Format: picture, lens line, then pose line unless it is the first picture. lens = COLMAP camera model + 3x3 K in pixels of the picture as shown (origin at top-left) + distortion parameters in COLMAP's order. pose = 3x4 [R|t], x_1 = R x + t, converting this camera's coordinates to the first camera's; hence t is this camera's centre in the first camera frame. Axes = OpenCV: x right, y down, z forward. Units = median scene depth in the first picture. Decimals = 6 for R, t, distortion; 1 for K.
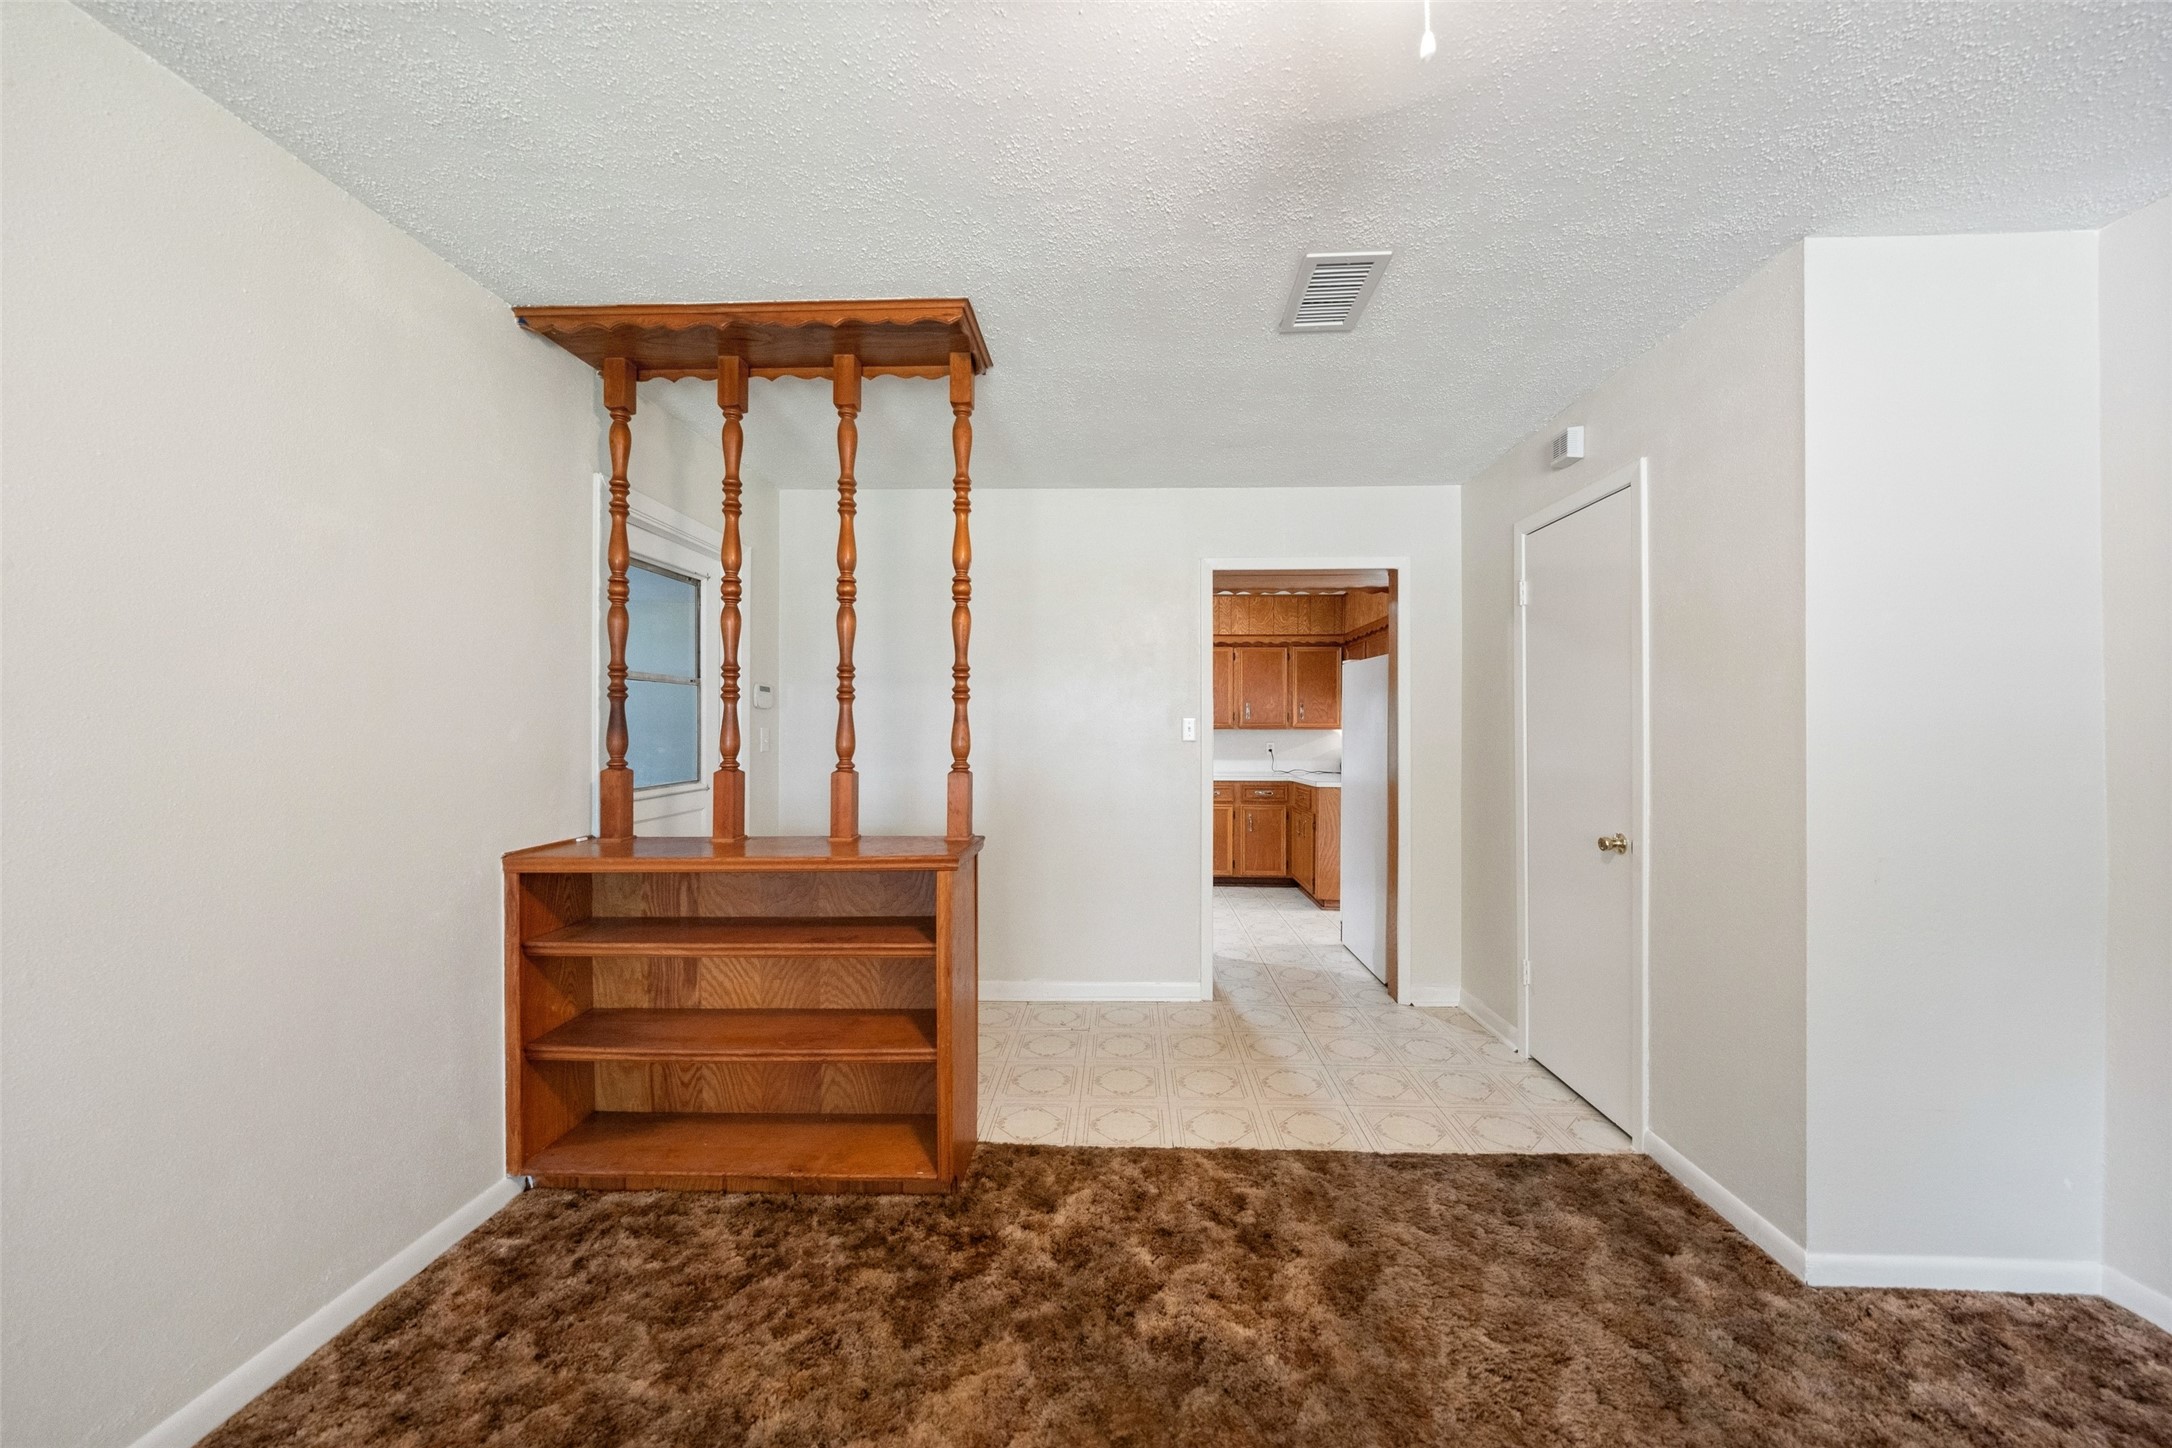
lens RADIAL K [[744.1, 0, 1098.5], [0, 744.1, 725.7], [0, 0, 1]] dist [-0.003816, -0.000114]
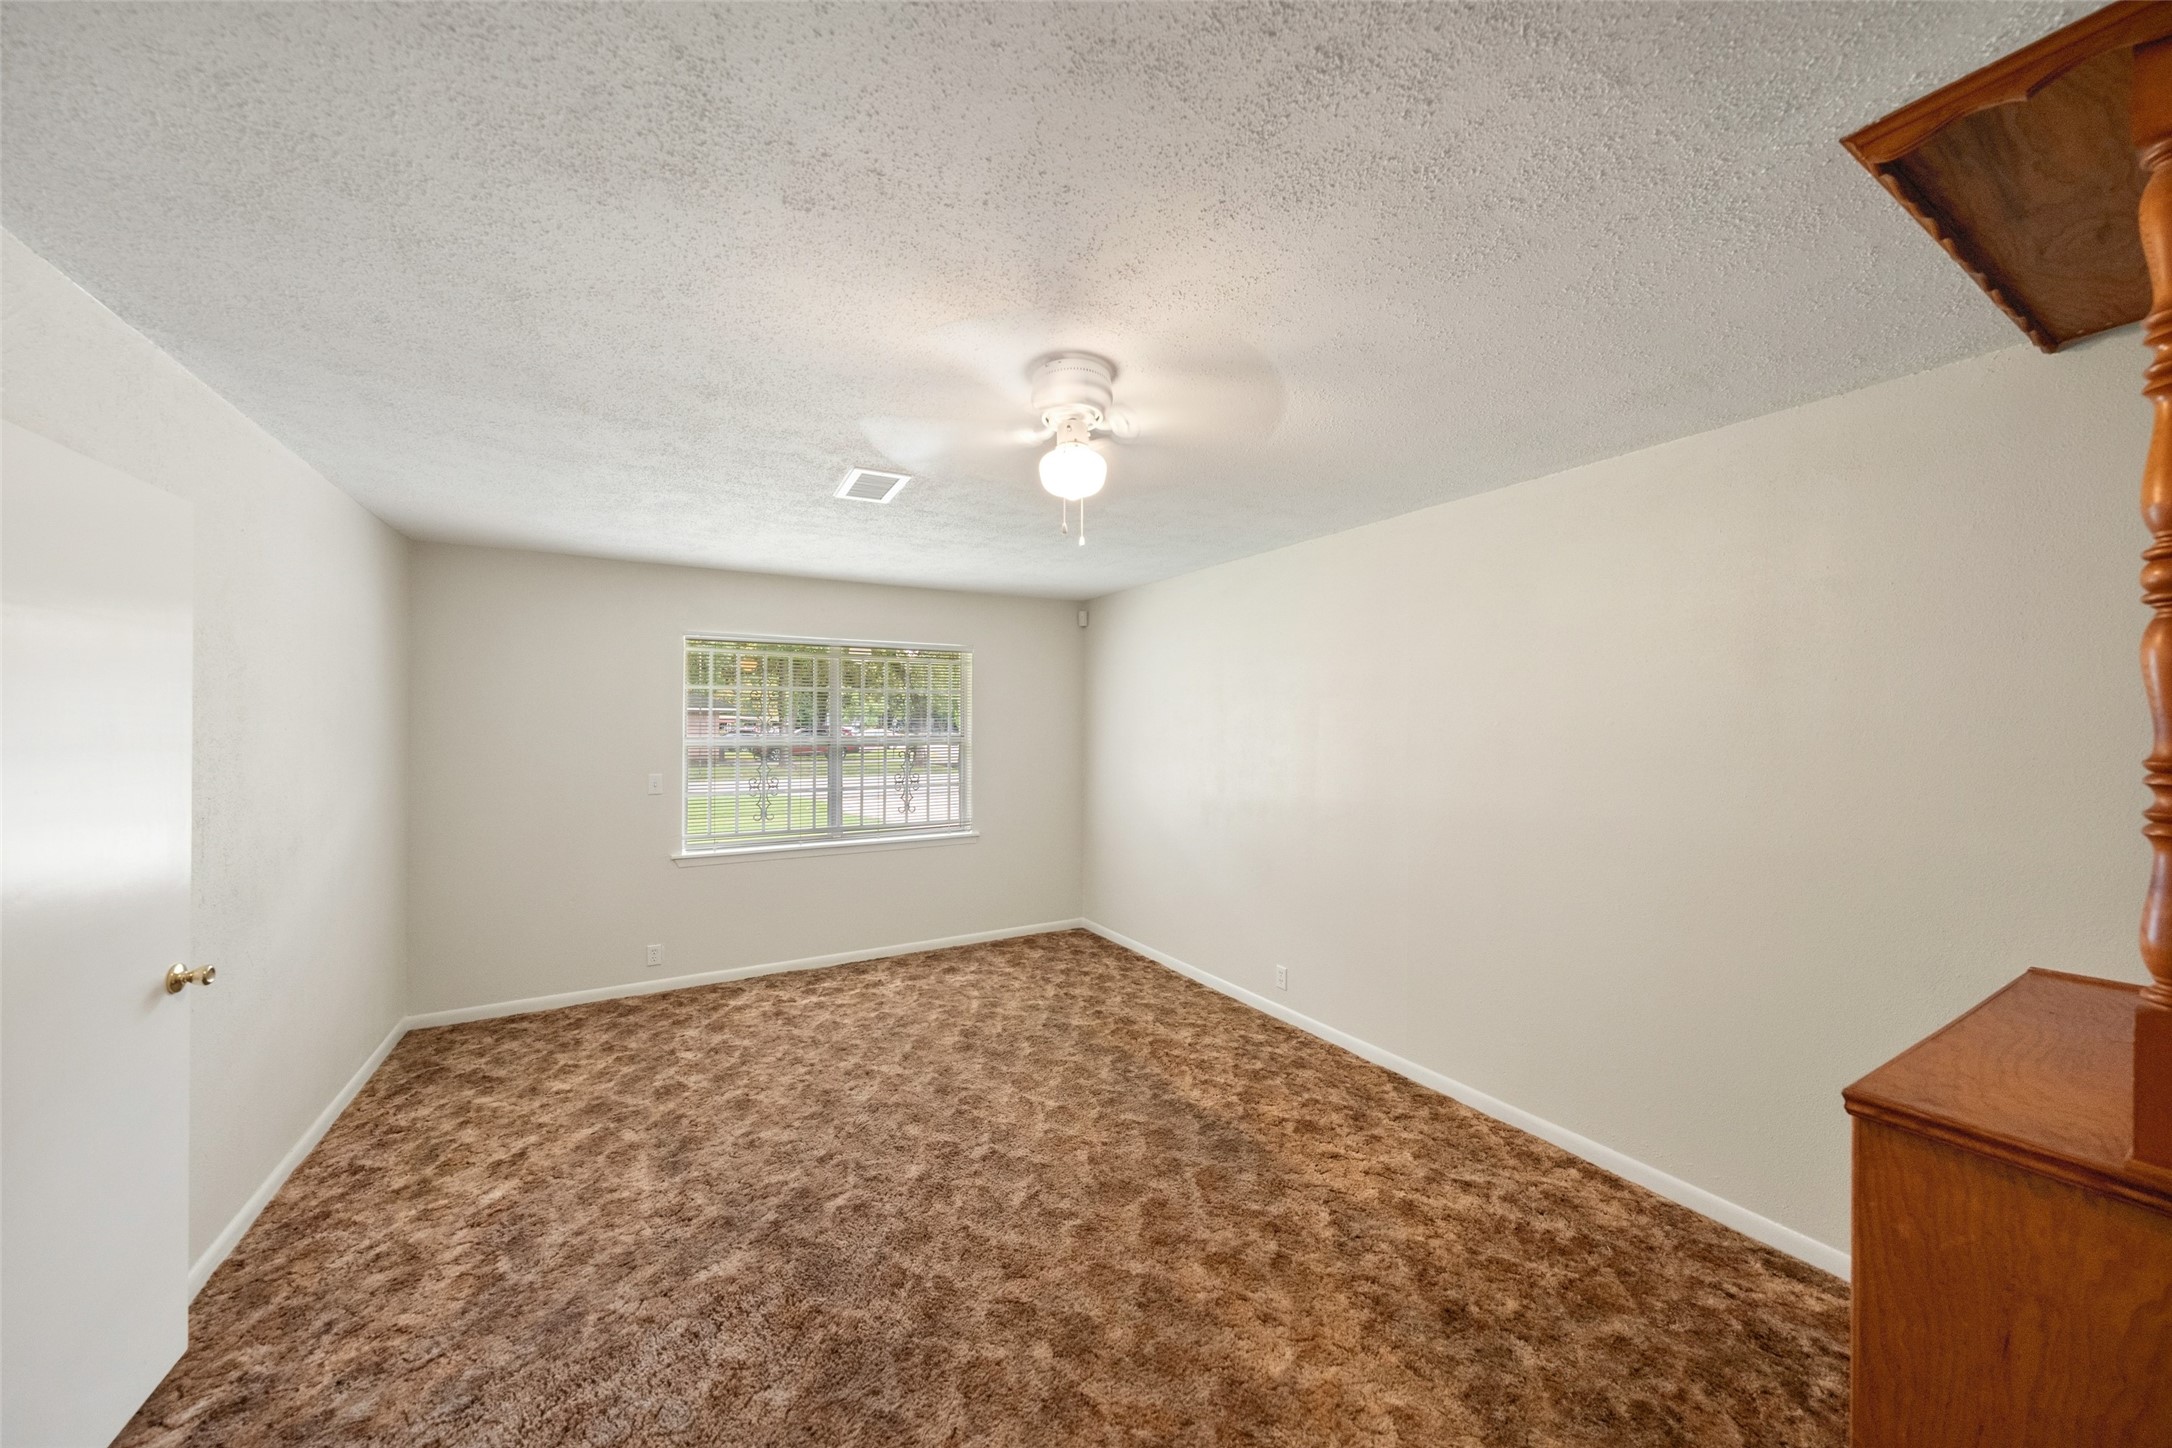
lens RADIAL K [[757.2, 0, 1068.8], [0, 757.2, 727.2], [0, 0, 1]] dist [-0.005198, 0.000239]
pose [[-0.855636, -0.002924, -0.517570, 0.585479], [-0.002280, 0.999996, -0.001880, -0.099053], [0.517573, -0.000428, -0.855639, 1.072731]]
